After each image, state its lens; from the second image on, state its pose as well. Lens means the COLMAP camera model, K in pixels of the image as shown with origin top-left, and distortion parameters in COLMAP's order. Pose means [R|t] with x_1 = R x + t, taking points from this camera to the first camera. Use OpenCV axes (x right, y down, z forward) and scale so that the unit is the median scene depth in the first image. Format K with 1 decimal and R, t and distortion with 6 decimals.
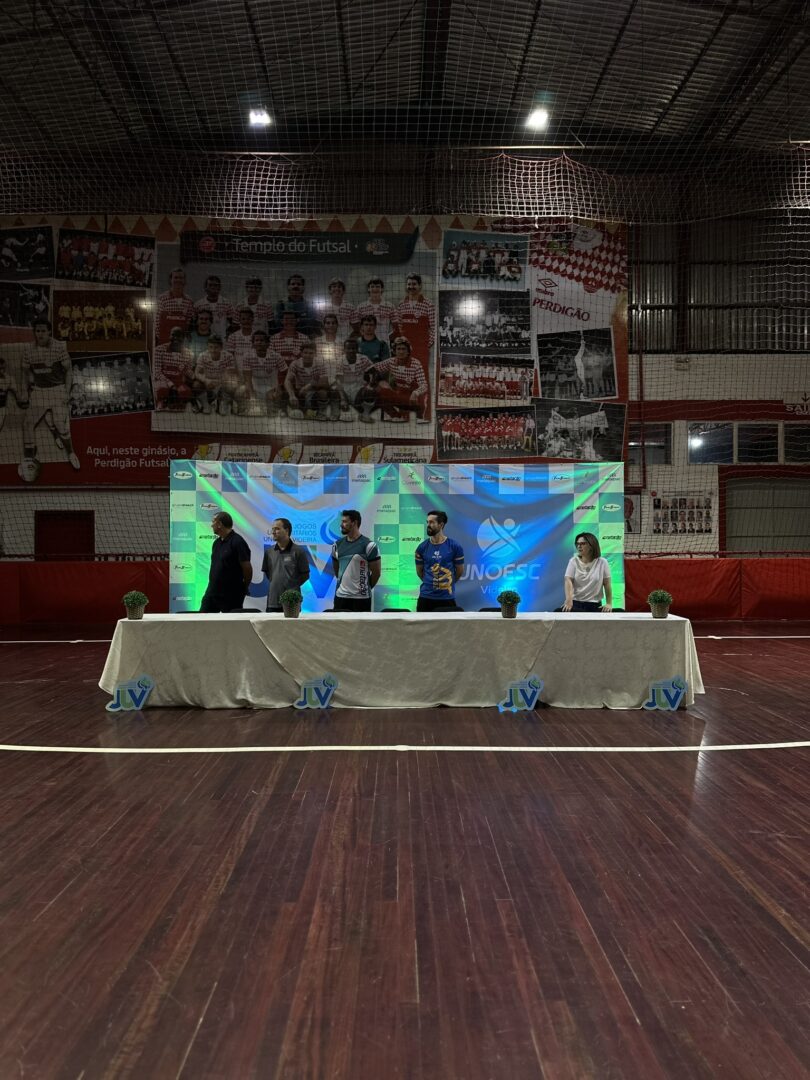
lens RADIAL K [[831.0, 0, 405.0], [0, 831.0, 540.0], [0, 0, 1]] dist [0.076441, -0.057490]
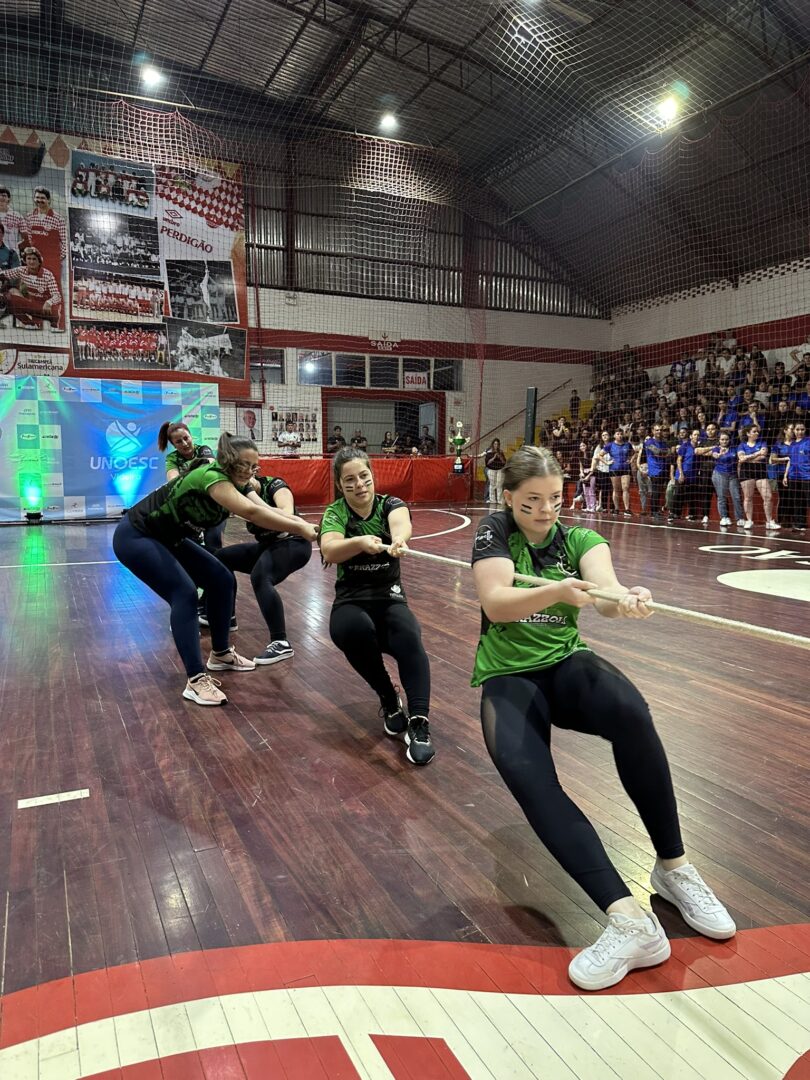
lens RADIAL K [[831.0, 0, 405.0], [0, 831.0, 540.0], [0, 0, 1]] dist [0.076441, -0.057490]
pose [[0.918251, -0.028025, 0.395007, -0.003593], [-0.013389, 0.994725, 0.101700, 0.009016], [-0.395773, -0.098675, 0.913032, -0.194971]]
